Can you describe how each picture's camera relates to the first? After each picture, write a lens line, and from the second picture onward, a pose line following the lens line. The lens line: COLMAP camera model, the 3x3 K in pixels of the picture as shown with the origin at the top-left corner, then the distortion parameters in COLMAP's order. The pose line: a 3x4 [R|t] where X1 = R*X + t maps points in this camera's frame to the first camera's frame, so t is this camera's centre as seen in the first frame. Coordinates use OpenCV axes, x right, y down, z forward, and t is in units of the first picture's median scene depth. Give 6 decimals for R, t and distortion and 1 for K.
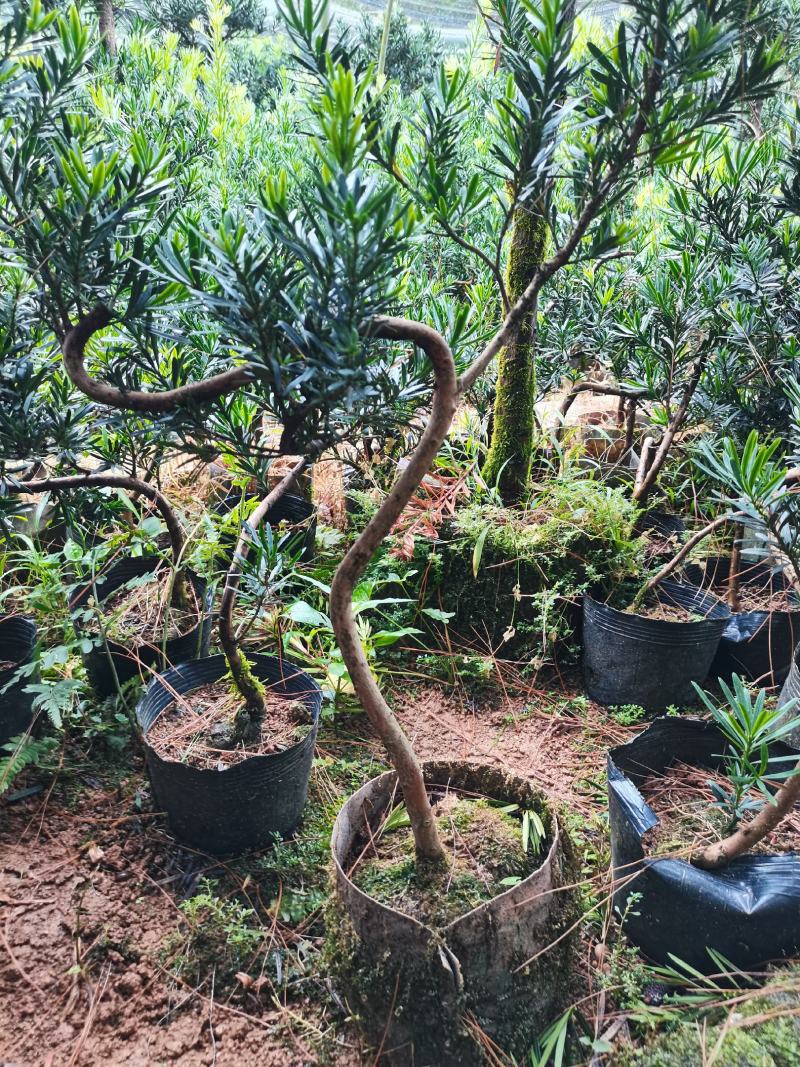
lens RADIAL K [[829.5, 0, 398.8], [0, 829.5, 534.4], [0, 0, 1]] dist [0.039643, -0.019533]
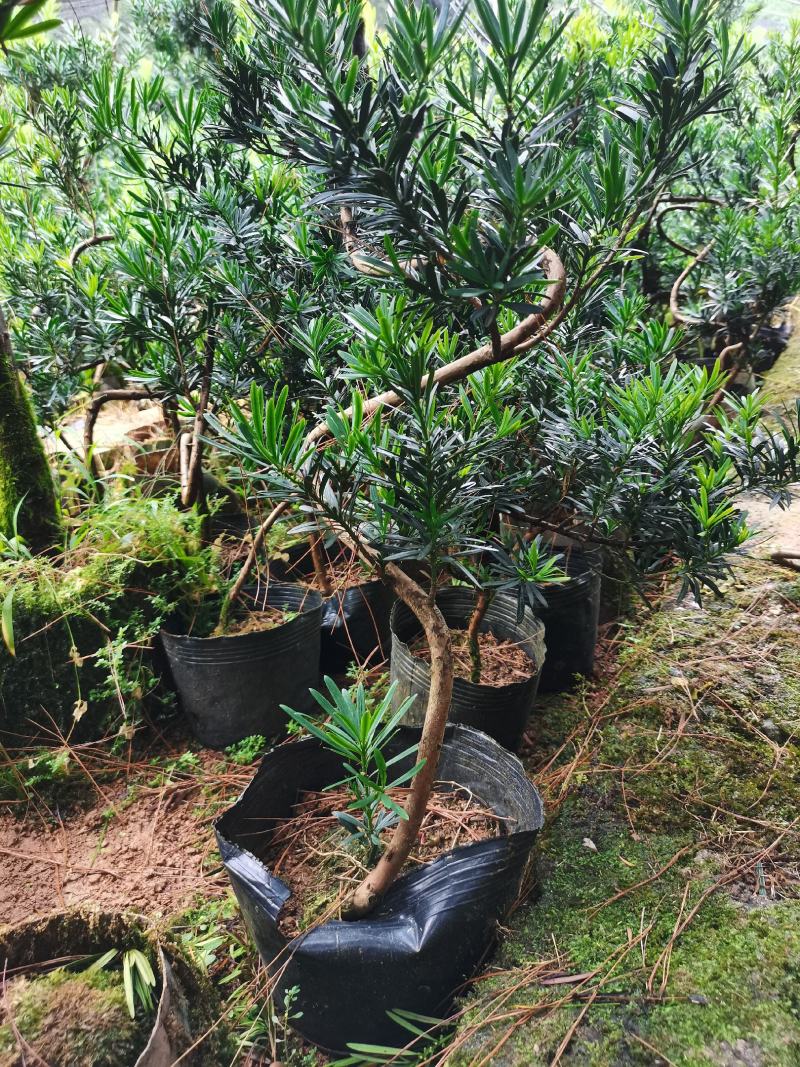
lens RADIAL K [[829.5, 0, 400.5], [0, 829.5, 532.9], [0, 0, 1]] dist [0.039643, -0.019533]
pose [[0.858365, -0.269078, 0.436813, 0.093796], [0.280273, 0.959085, 0.040044, 0.011791], [-0.429716, 0.088055, 0.898660, 0.141385]]
